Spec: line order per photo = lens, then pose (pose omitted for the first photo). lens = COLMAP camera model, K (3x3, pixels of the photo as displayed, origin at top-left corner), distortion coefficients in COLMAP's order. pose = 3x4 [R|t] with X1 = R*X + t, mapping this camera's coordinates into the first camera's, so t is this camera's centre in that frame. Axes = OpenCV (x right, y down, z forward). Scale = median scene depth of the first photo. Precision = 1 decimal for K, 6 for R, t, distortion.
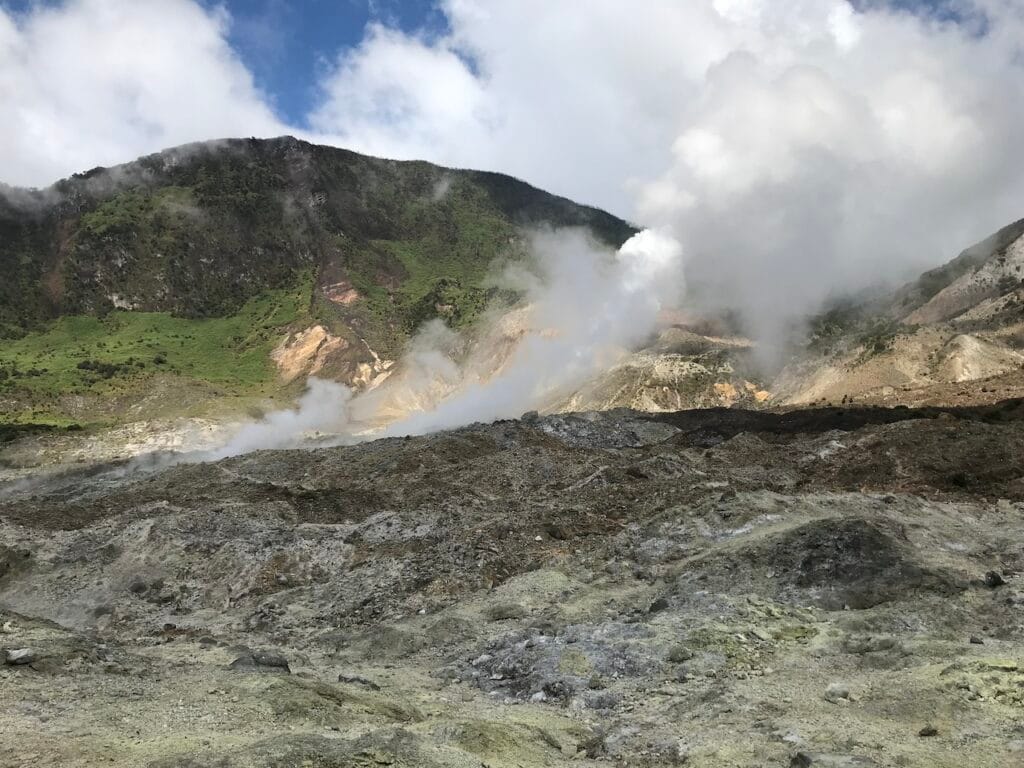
lens RADIAL K [[845.8, 0, 521.3], [0, 845.8, 391.8], [0, 0, 1]] dist [0.040434, -0.091075]
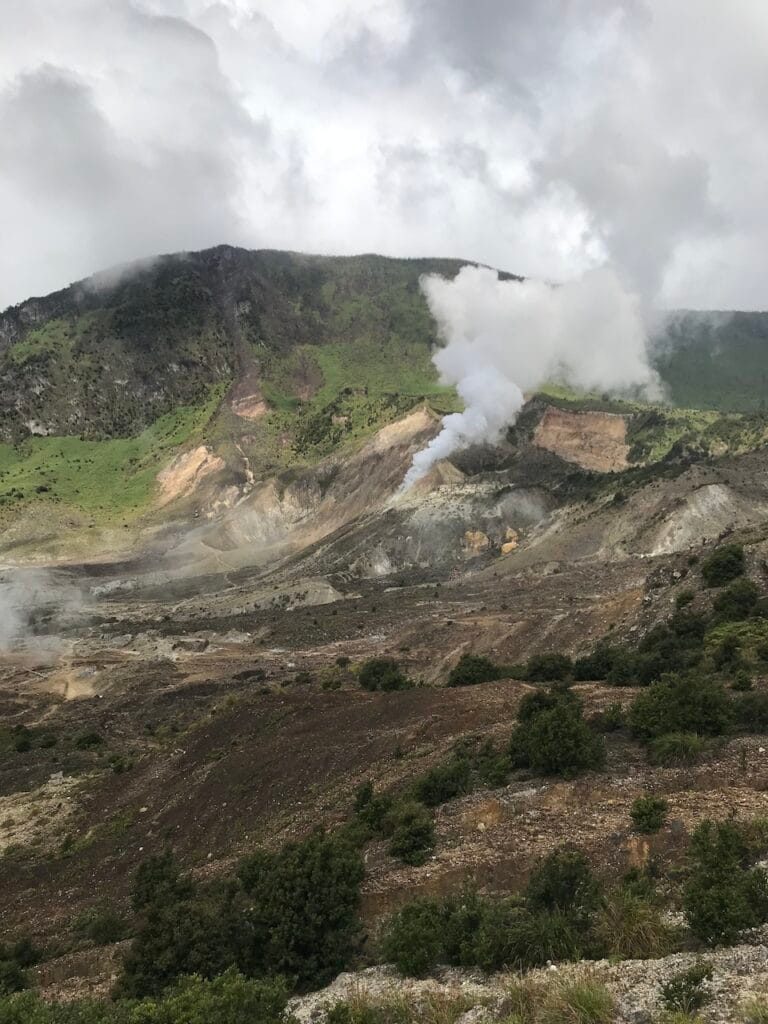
lens RADIAL K [[845.8, 0, 394.8], [0, 845.8, 522.2], [0, 0, 1]] dist [0.040434, -0.091075]
pose [[0.964808, -0.004959, -0.262908, 0.230133], [0.023781, 0.997371, 0.068456, -0.048309], [0.261877, -0.072299, 0.962389, 0.080655]]
